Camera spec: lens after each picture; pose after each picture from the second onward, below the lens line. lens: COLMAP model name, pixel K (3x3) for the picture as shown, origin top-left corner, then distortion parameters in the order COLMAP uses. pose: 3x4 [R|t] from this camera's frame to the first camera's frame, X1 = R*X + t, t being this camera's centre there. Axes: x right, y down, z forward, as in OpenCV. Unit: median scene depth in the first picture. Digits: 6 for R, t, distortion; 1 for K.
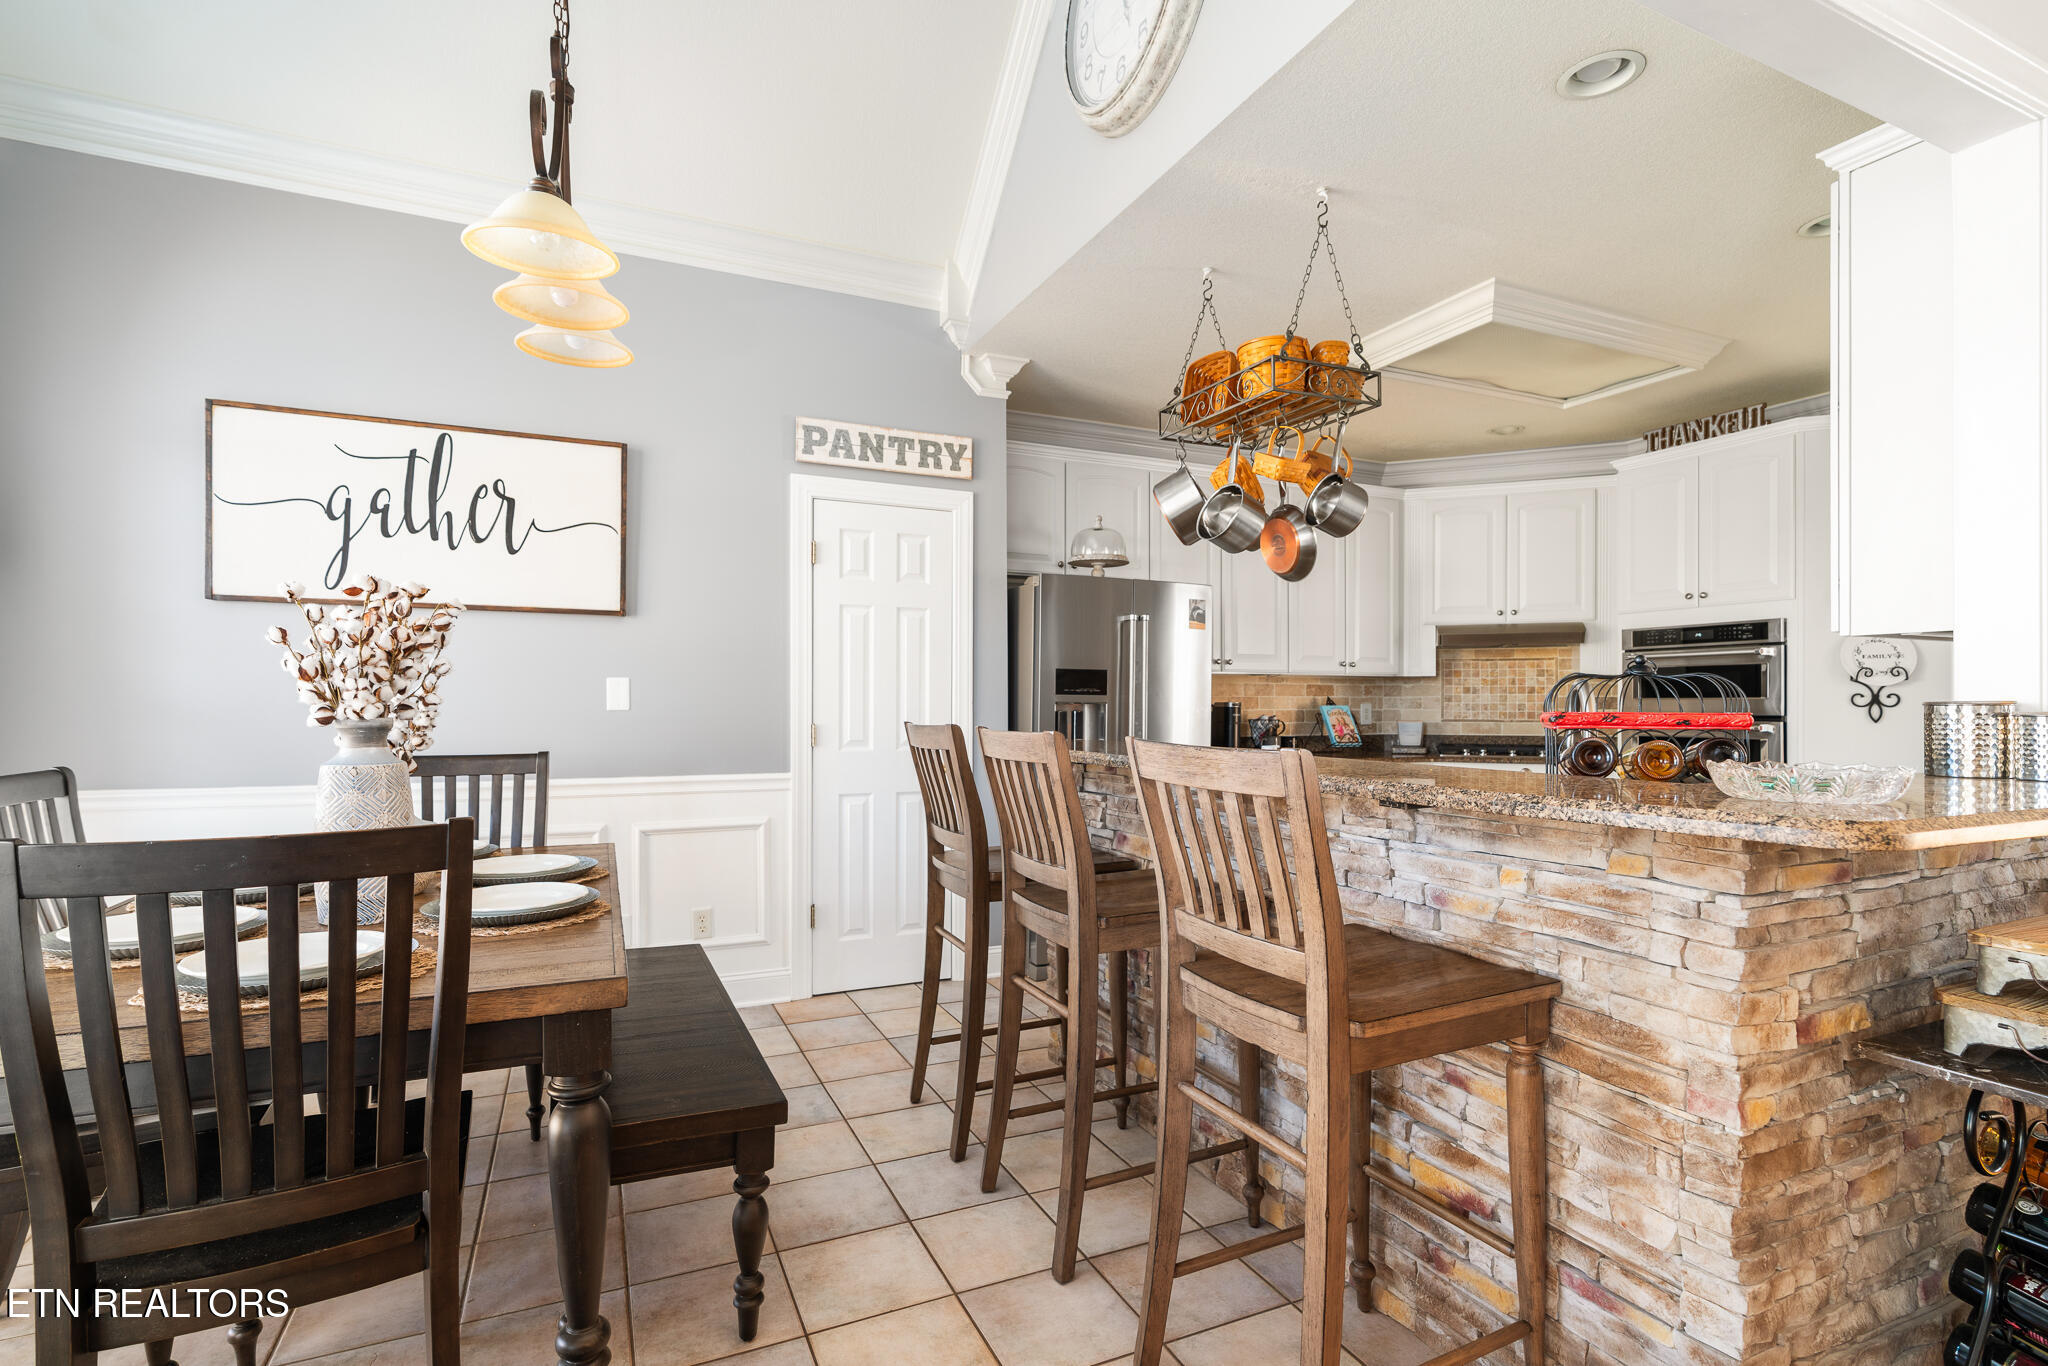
lens RADIAL K [[959.7, 0, 1020.5], [0, 959.7, 700.5], [0, 0, 1]] dist [-0.001831, -0.000071]
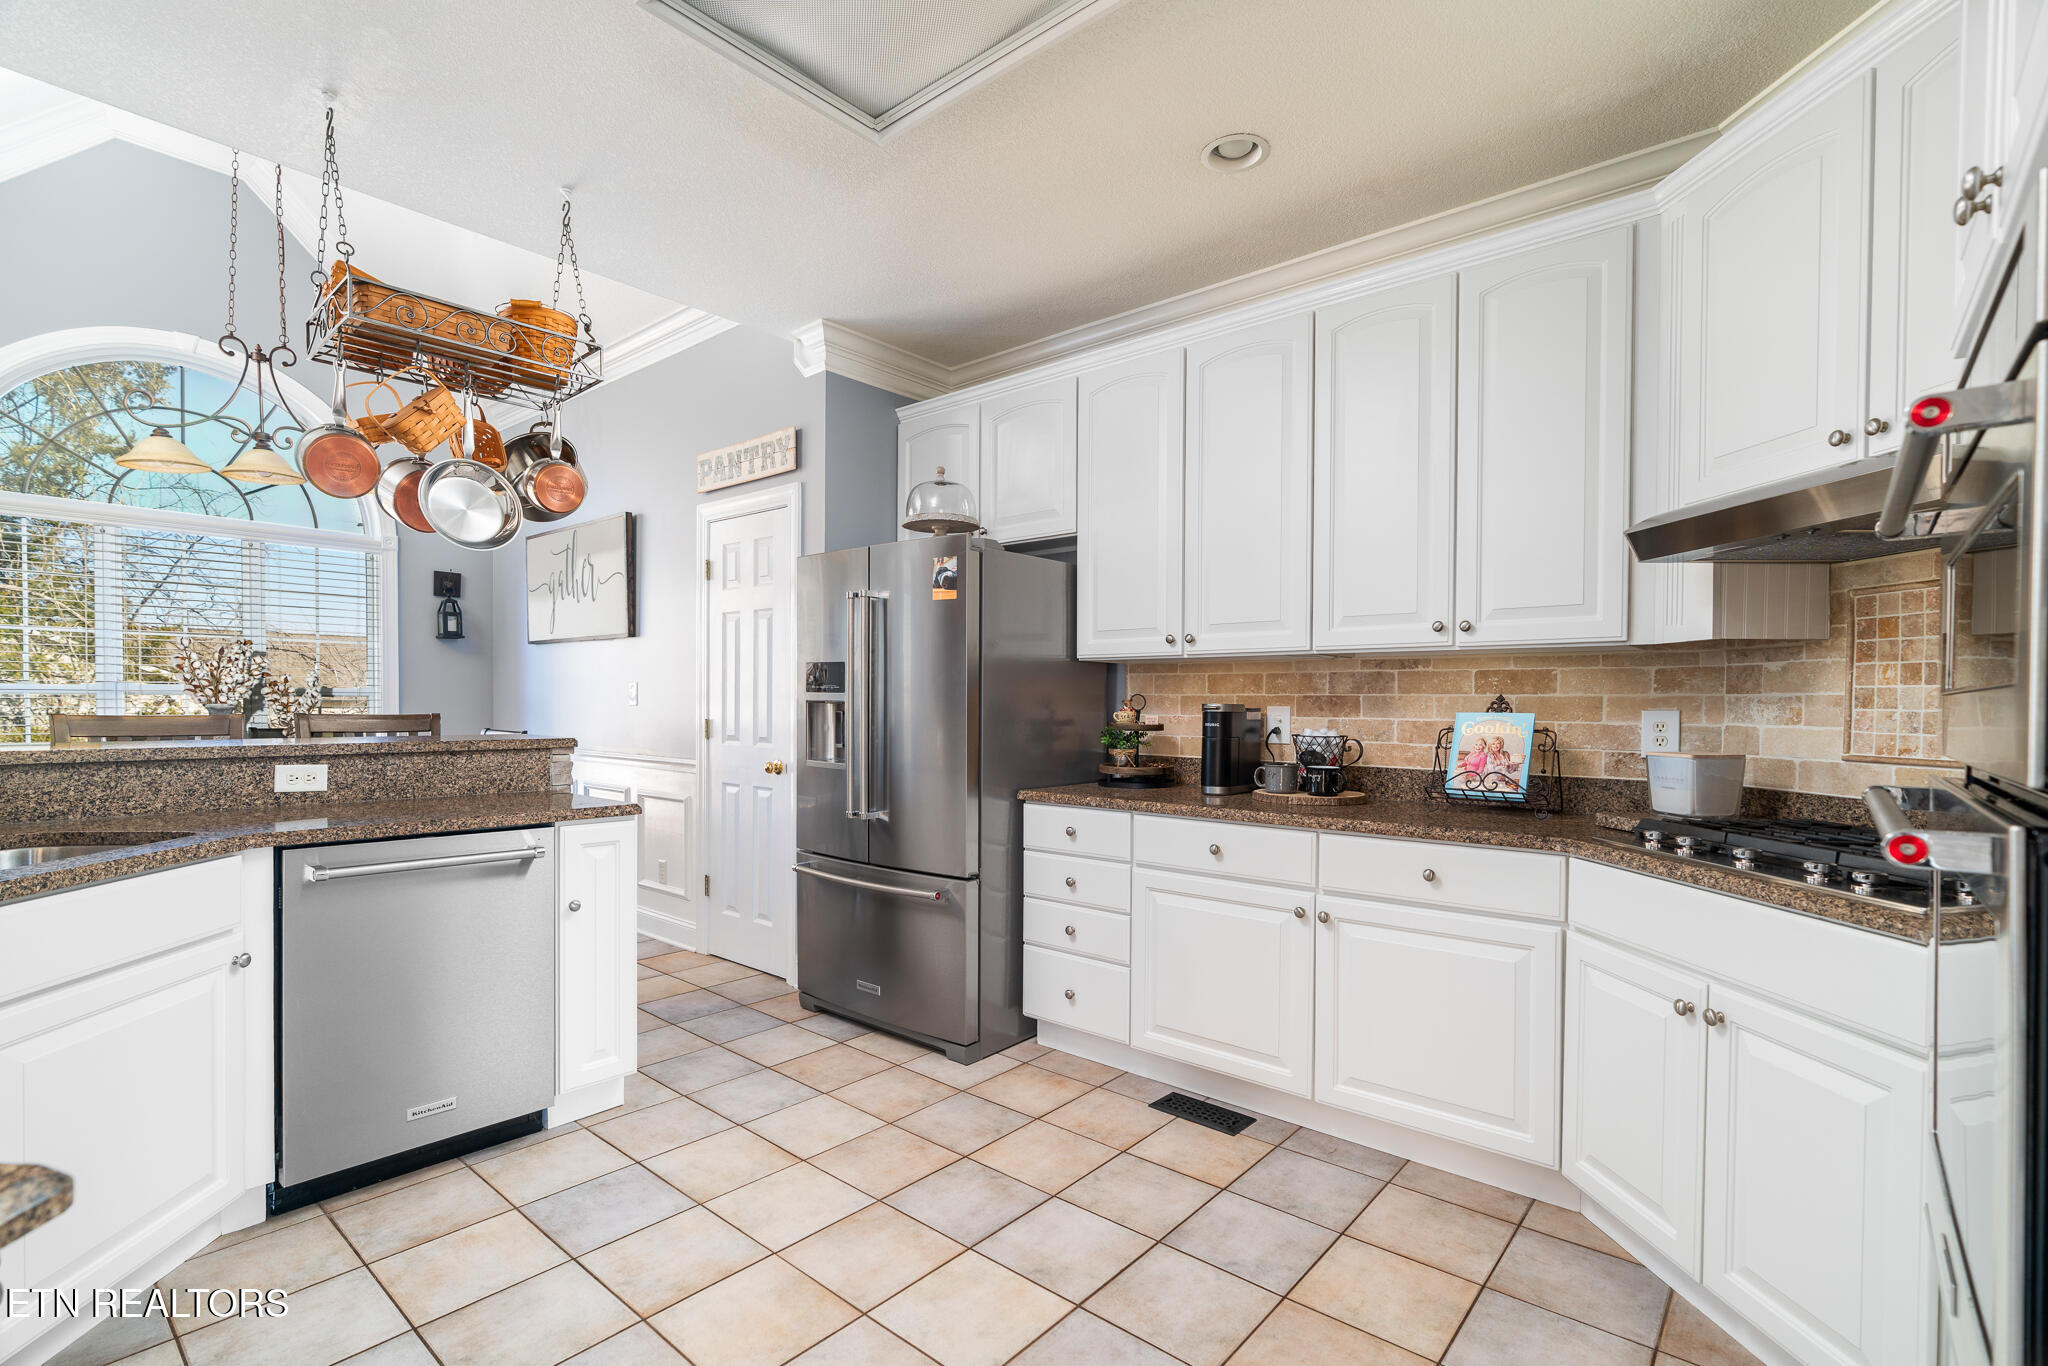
lens RADIAL K [[944.1, 0, 1017.8], [0, 944.1, 684.7], [0, 0, 1]] dist [0.004647, 0.000218]
pose [[0.427783, -0.008452, -0.903842, 0.857567], [0.003378, 0.999964, -0.007751, -0.007047], [0.903875, 0.000262, 0.427797, 0.764705]]
